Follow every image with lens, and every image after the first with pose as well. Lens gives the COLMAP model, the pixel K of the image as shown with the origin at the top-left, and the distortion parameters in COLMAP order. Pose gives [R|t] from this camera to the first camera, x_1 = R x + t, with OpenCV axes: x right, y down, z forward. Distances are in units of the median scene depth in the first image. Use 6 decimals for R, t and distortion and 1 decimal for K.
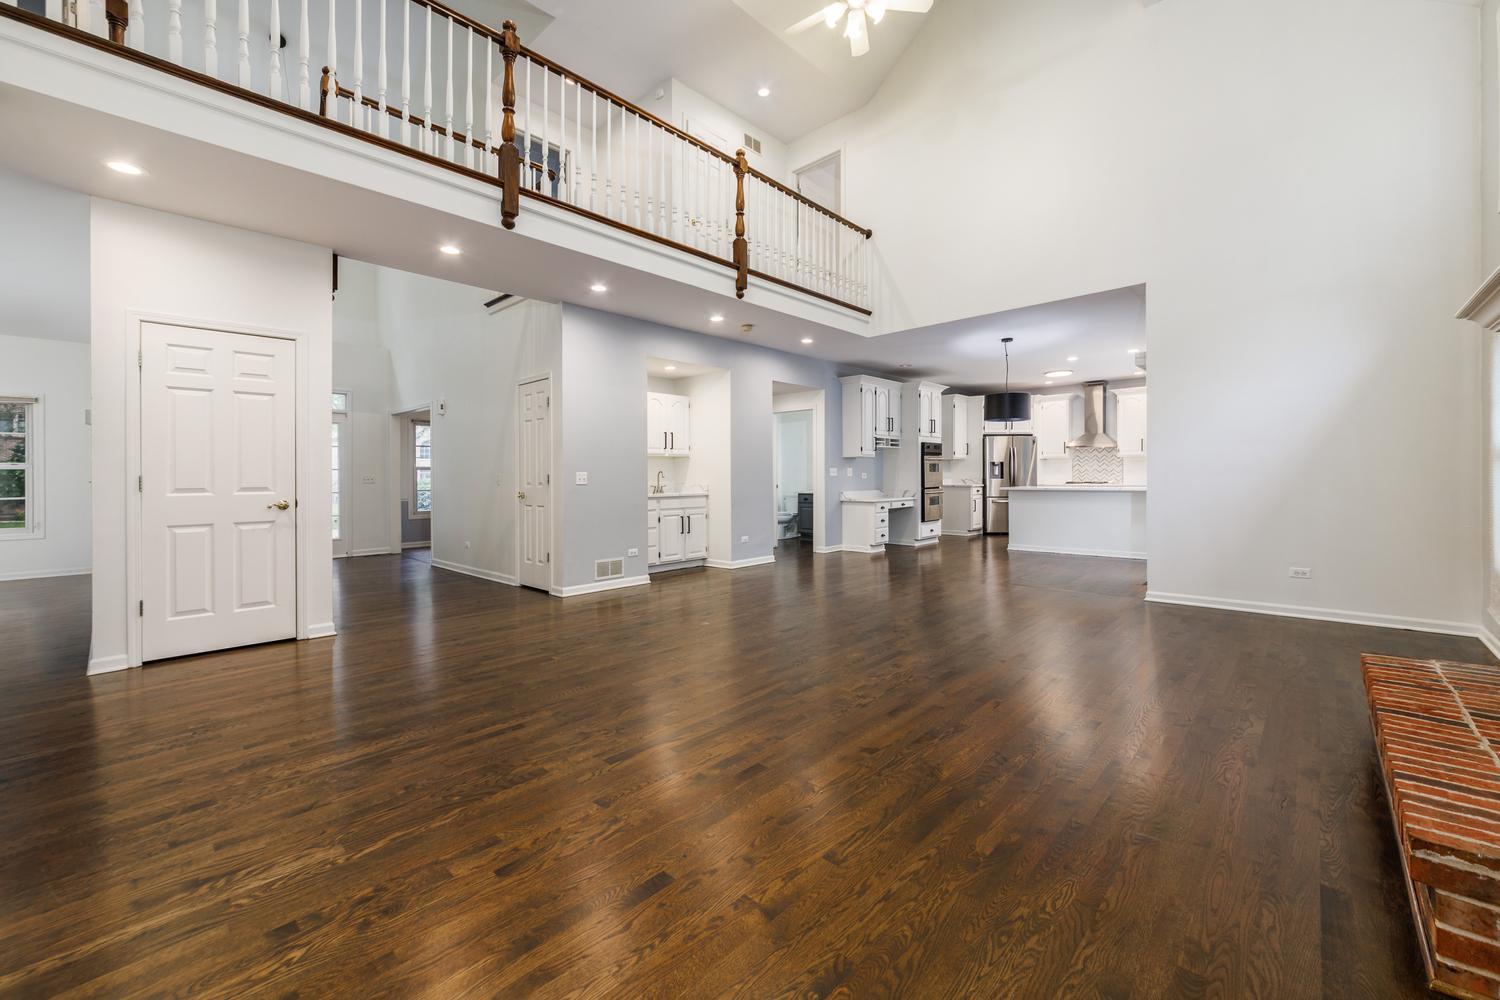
lens RADIAL K [[596.6, 0, 708.0], [0, 596.6, 477.0], [0, 0, 1]] dist [0.003221, -0.001105]
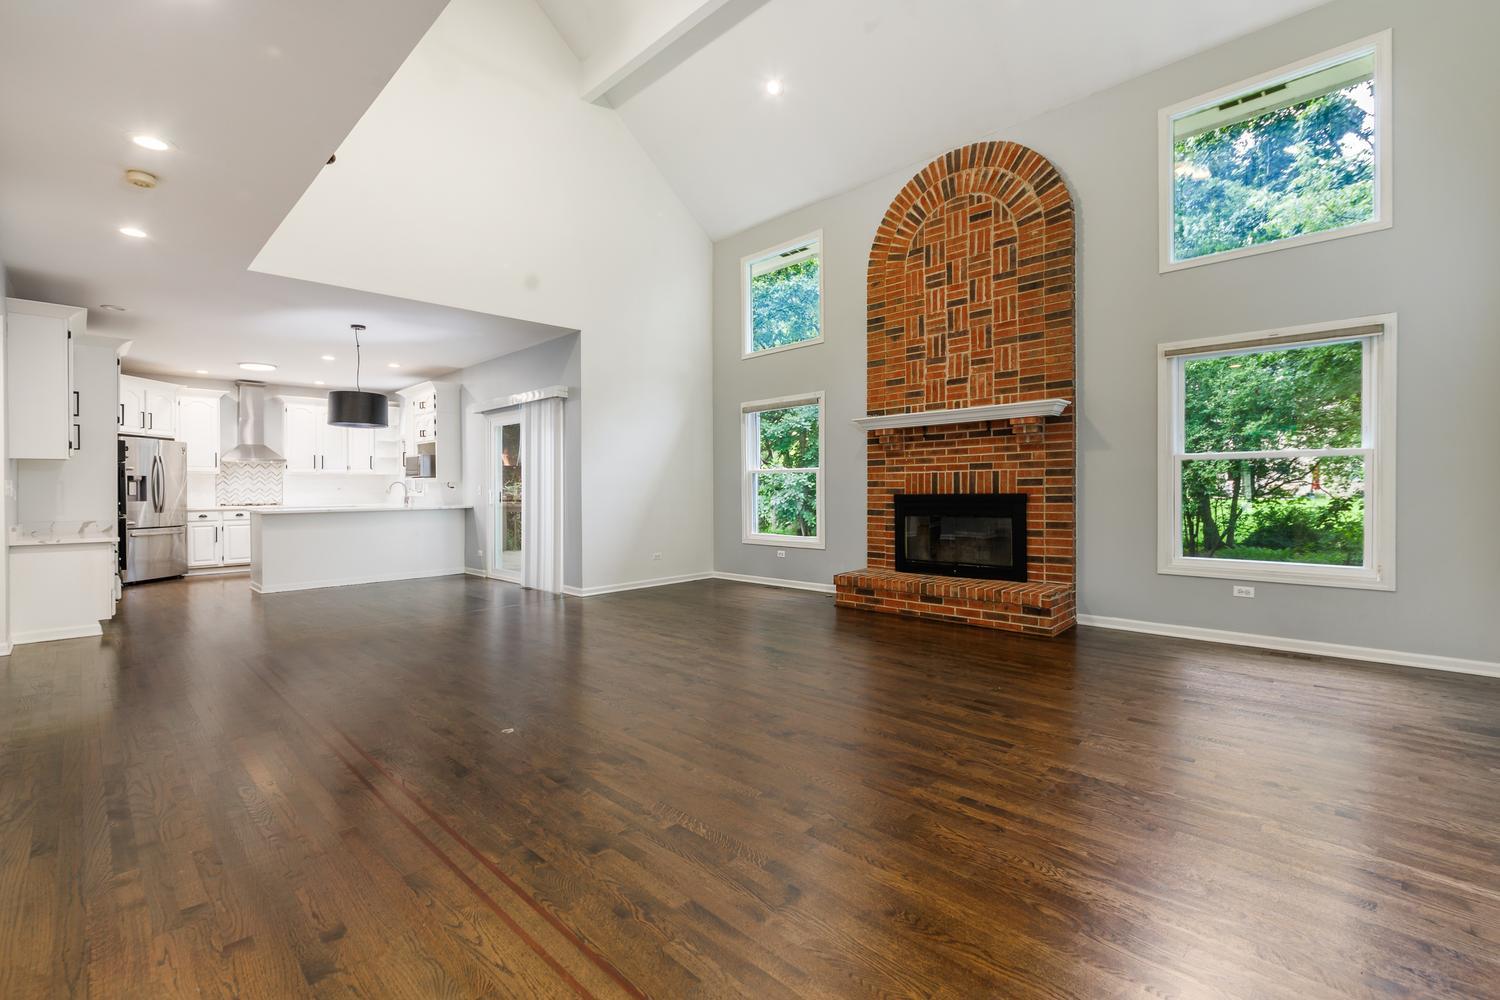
lens RADIAL K [[657.3, 0, 777.5], [0, 657.3, 491.9], [0, 0, 1]] dist [0.000016, 0.000554]
pose [[-0.033568, 0.000370, 0.999436, -0.286856], [0.012022, 0.999928, 0.000034, 0.001699], [-0.999364, 0.012016, -0.033570, 0.310036]]
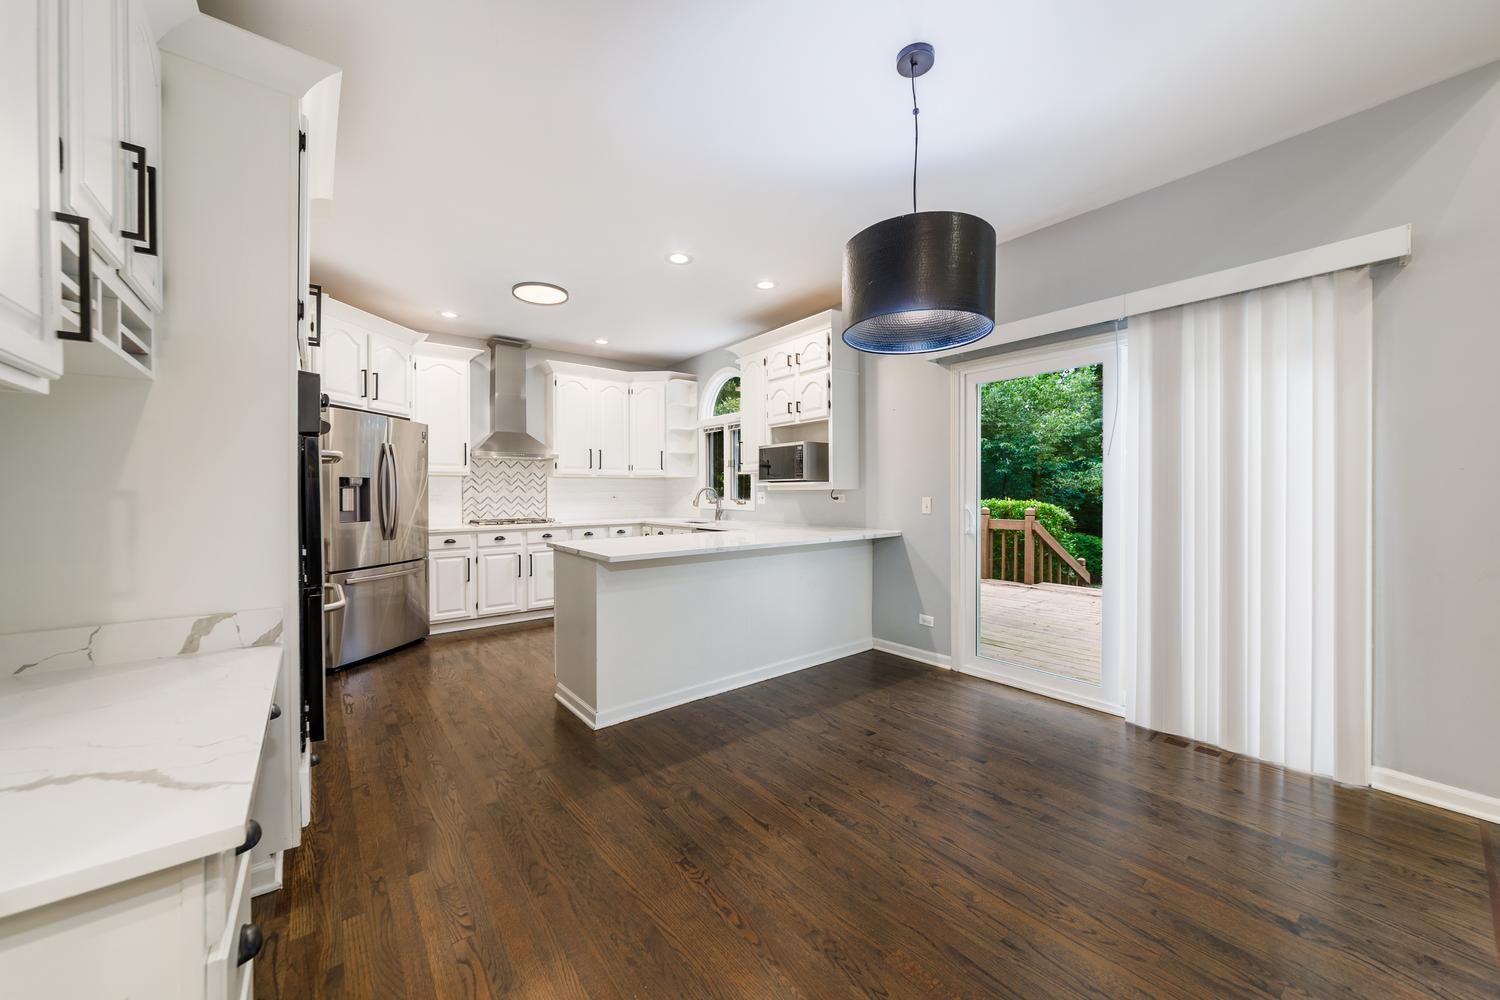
lens RADIAL K [[557.5, 0, 796.8], [0, 557.5, 498.4], [0, 0, 1]] dist [-0.000264, -0.000117]
pose [[0.073045, -0.004975, 0.997316, 0.146944], [0.006401, 0.999969, 0.004519, -0.011606], [-0.997308, 0.006054, 0.073074, 0.702017]]
